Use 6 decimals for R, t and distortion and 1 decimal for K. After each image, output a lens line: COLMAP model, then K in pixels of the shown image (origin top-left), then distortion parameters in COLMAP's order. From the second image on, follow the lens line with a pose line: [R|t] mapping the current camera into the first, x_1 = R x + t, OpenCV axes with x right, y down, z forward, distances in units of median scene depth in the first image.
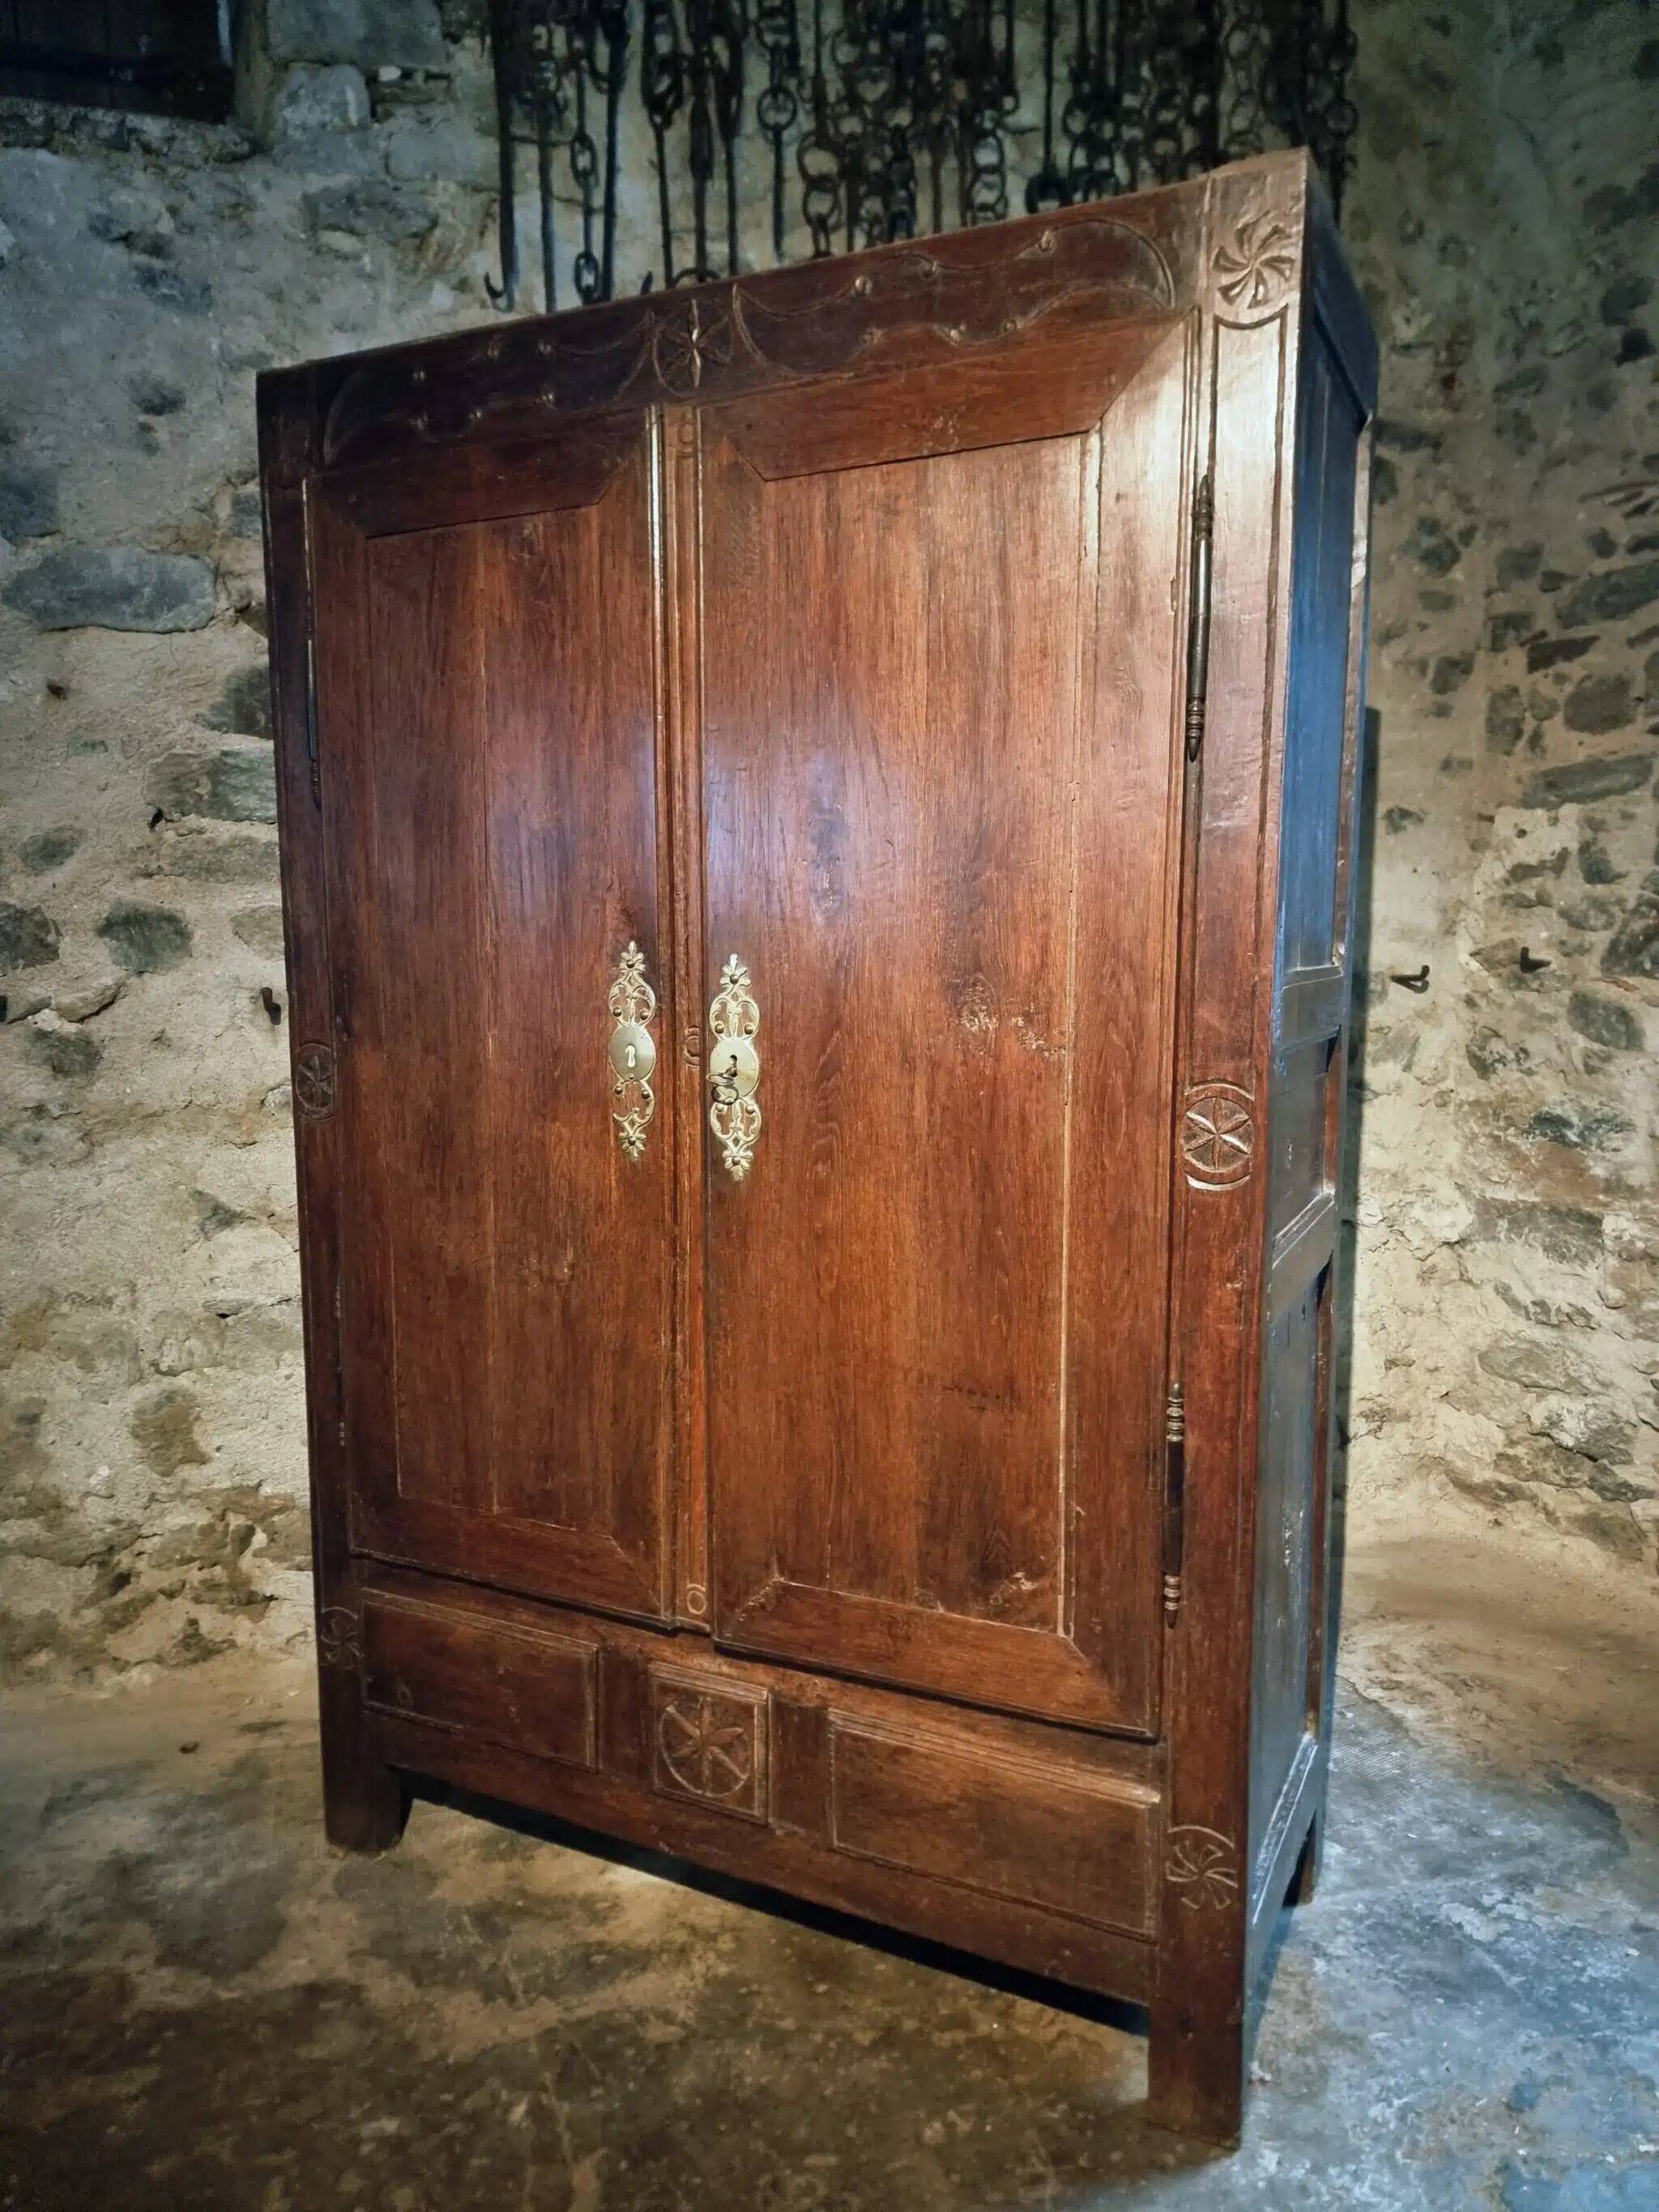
lens RADIAL K [[1553.7, 0, 829.8], [0, 1553.7, 1119.4], [0, 0, 1]] dist [0.068655, -0.062745]
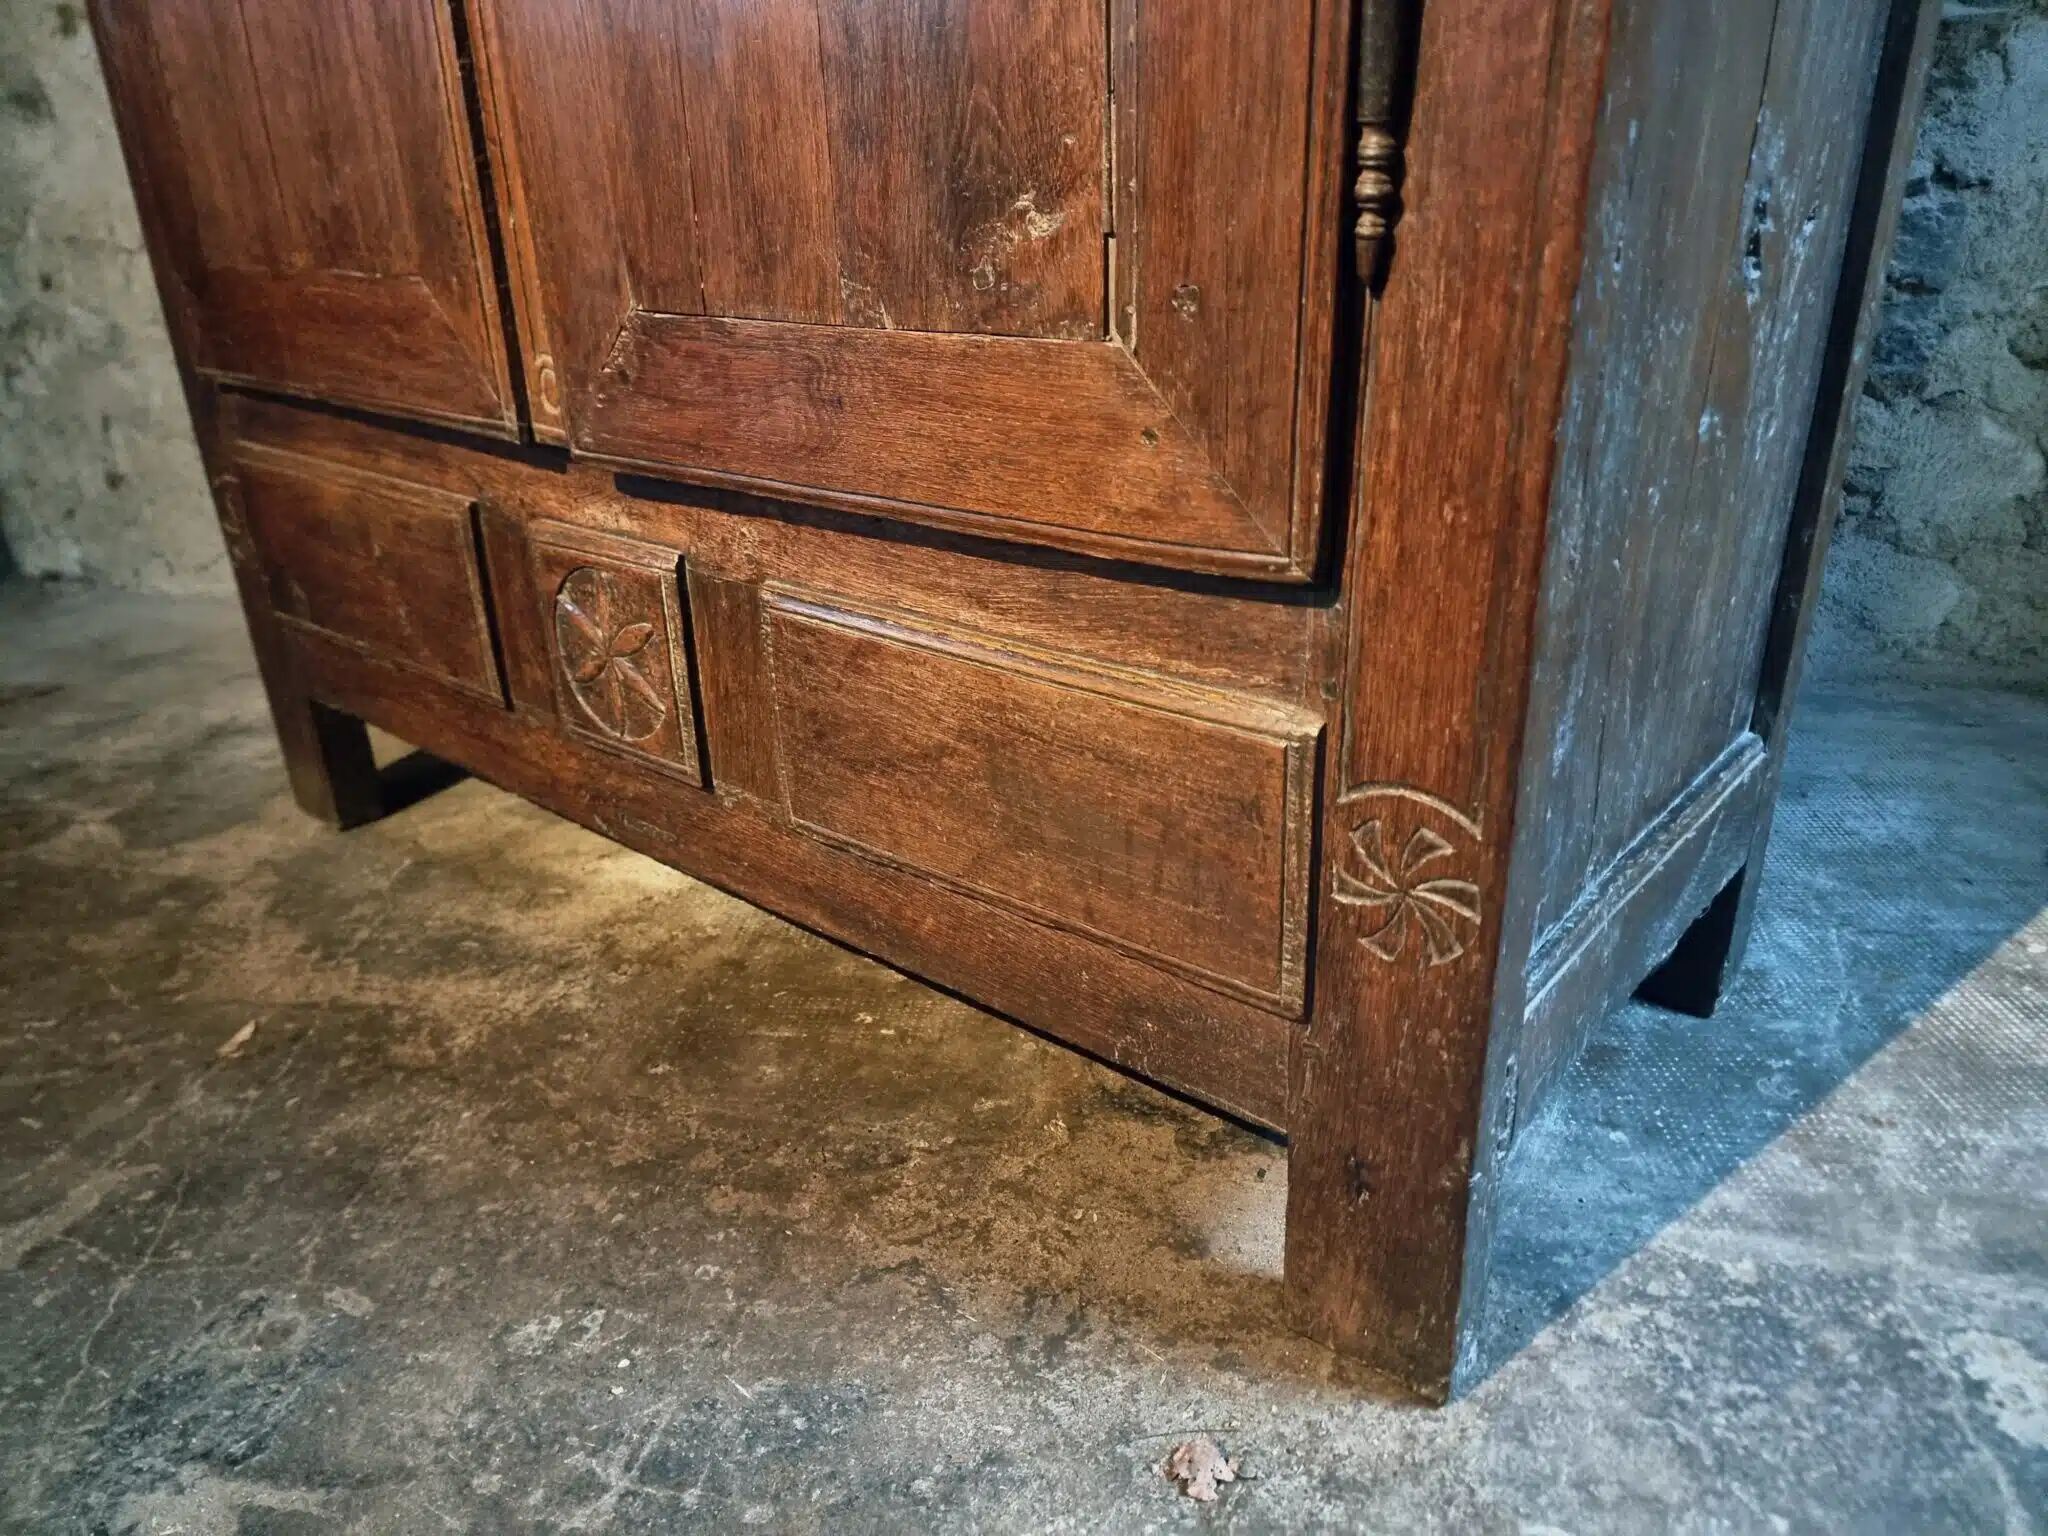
lens RADIAL K [[1434.0, 0, 1026.6], [0, 1434.0, 777.1], [0, 0, 1]] dist [0.064205, -0.053291]
pose [[0.973853, 0.068063, -0.216742, 0.204744], [-0.000578, 0.954804, 0.297236, 0.307488], [0.227177, -0.289339, 0.929878, 0.570843]]
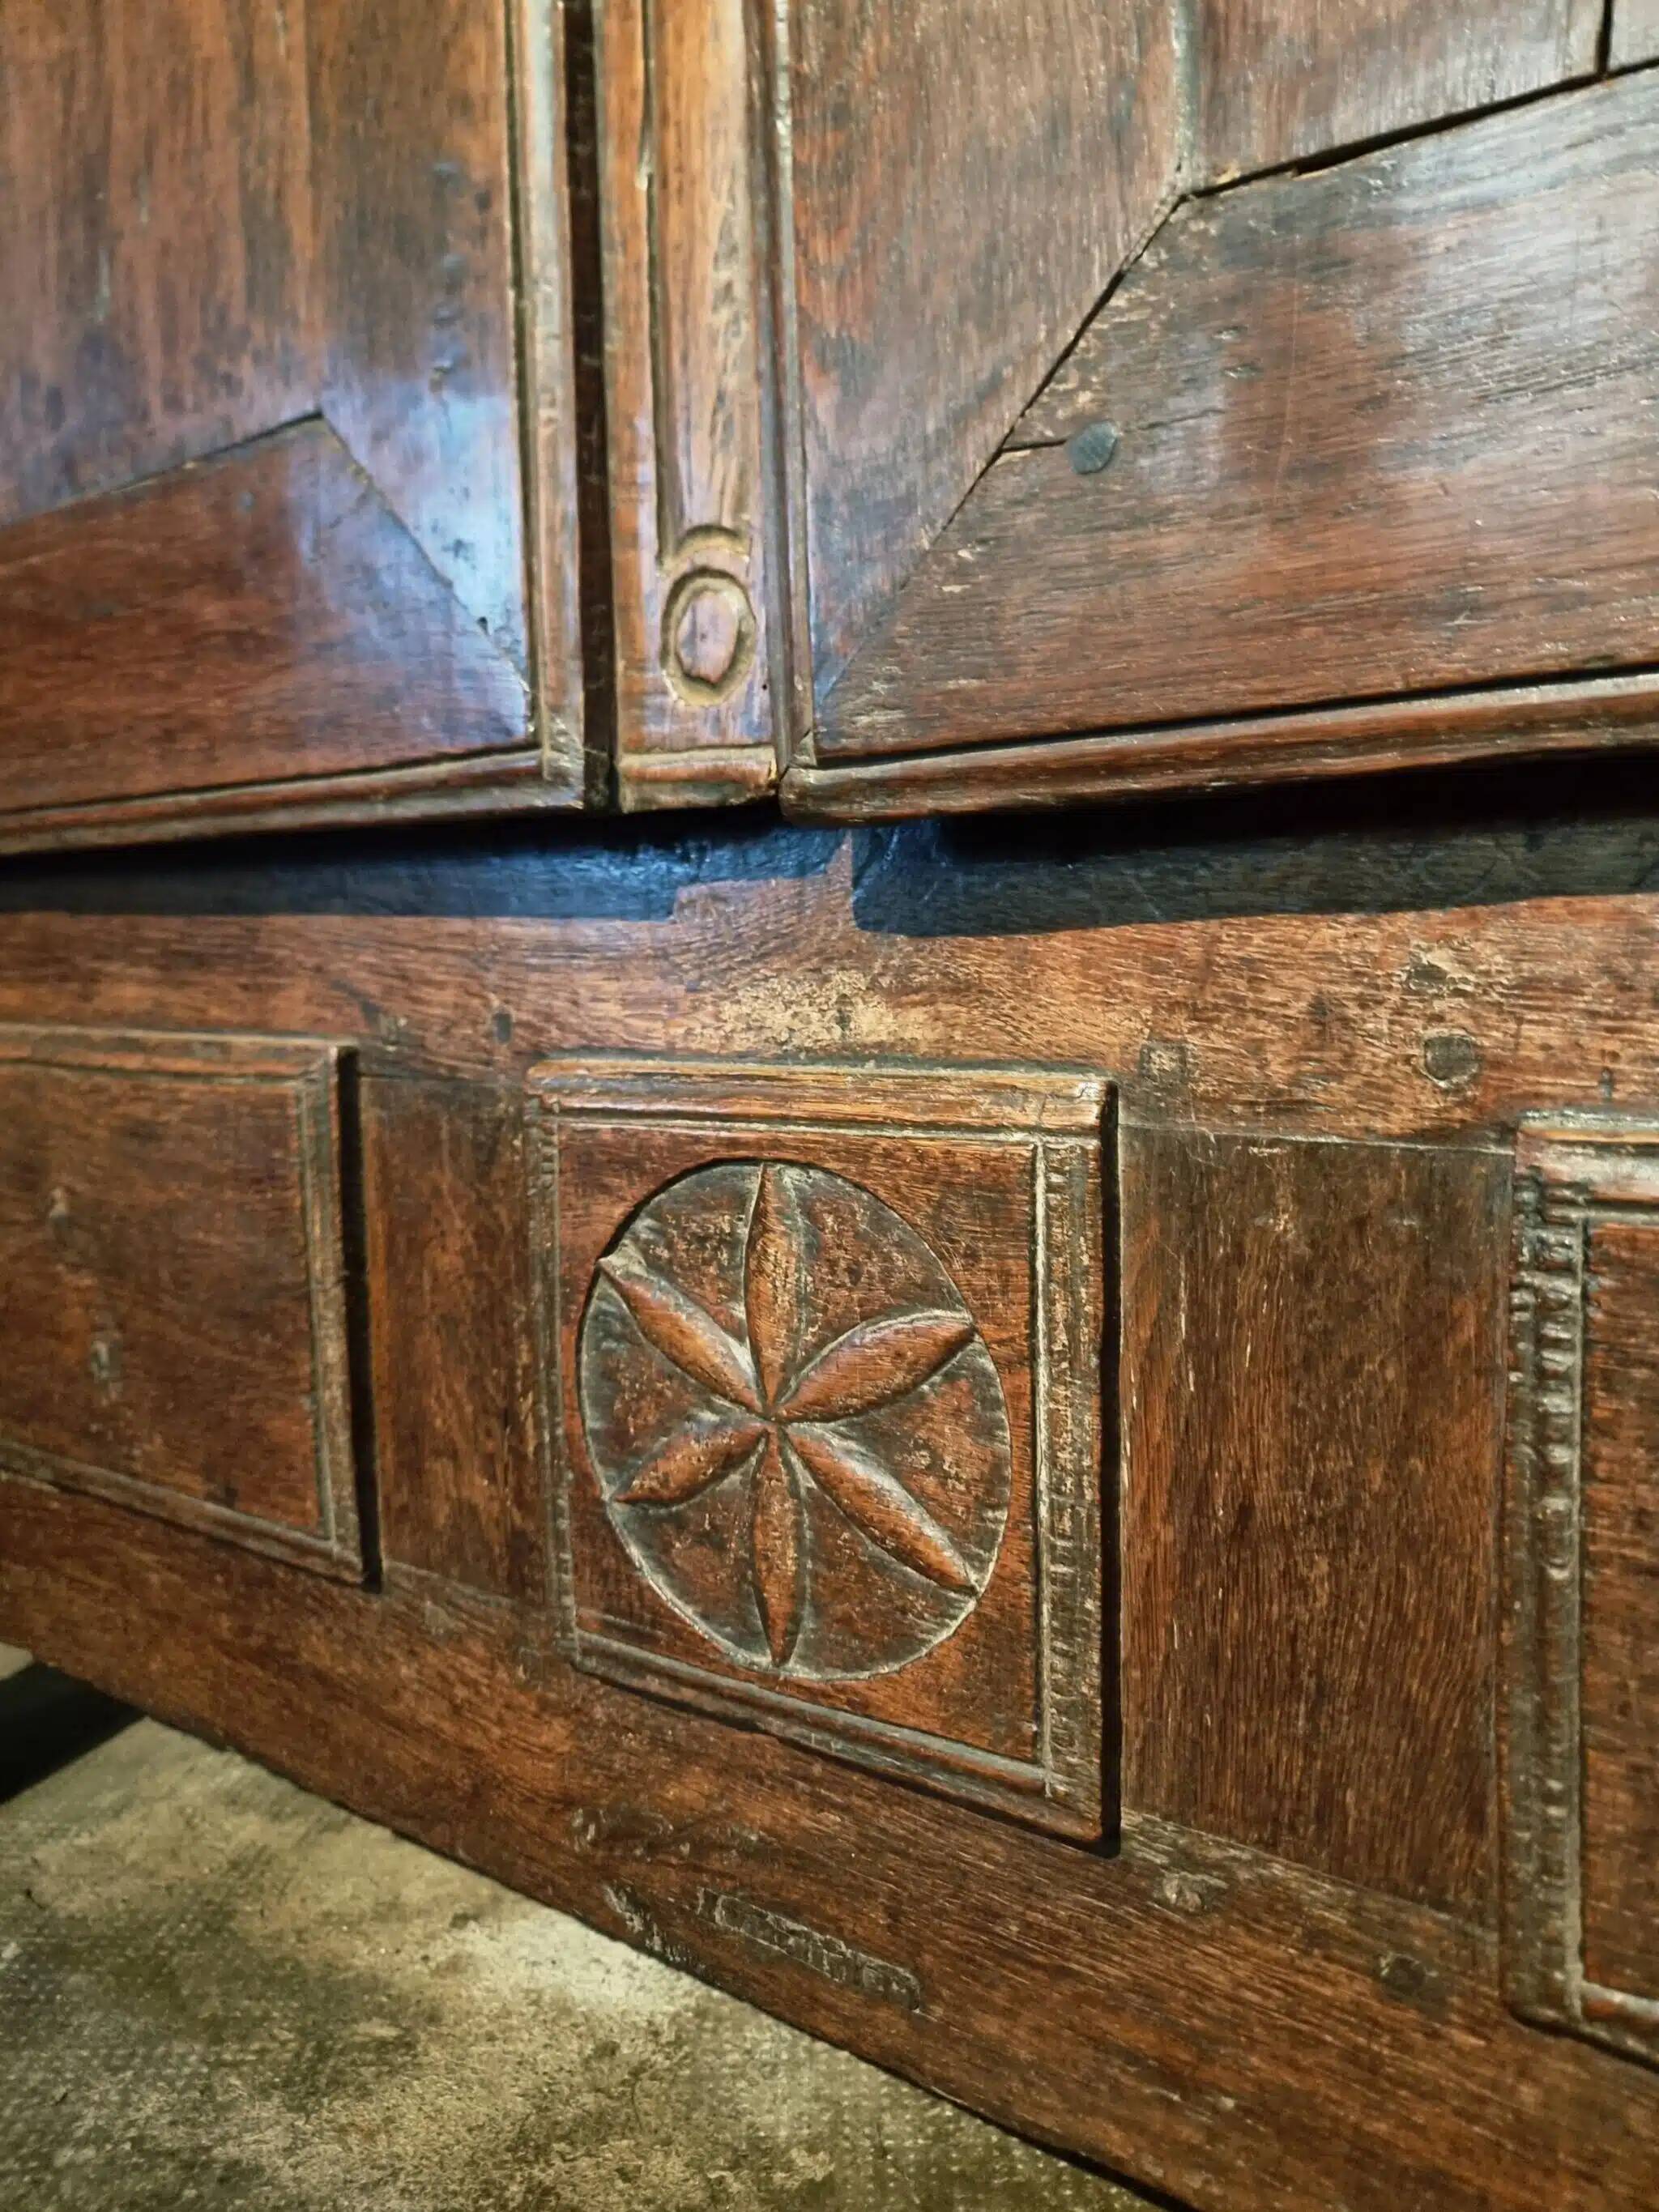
lens RADIAL K [[1618.6, 0, 822.1], [0, 1618.6, 1115.0], [0, 0, 1]] dist [0.041388, -0.045146]
pose [[0.988390, -0.005458, -0.151843, -0.046427], [0.005242, 0.999985, -0.001820, 0.391712], [0.151850, 0.001003, 0.988403, 0.866740]]
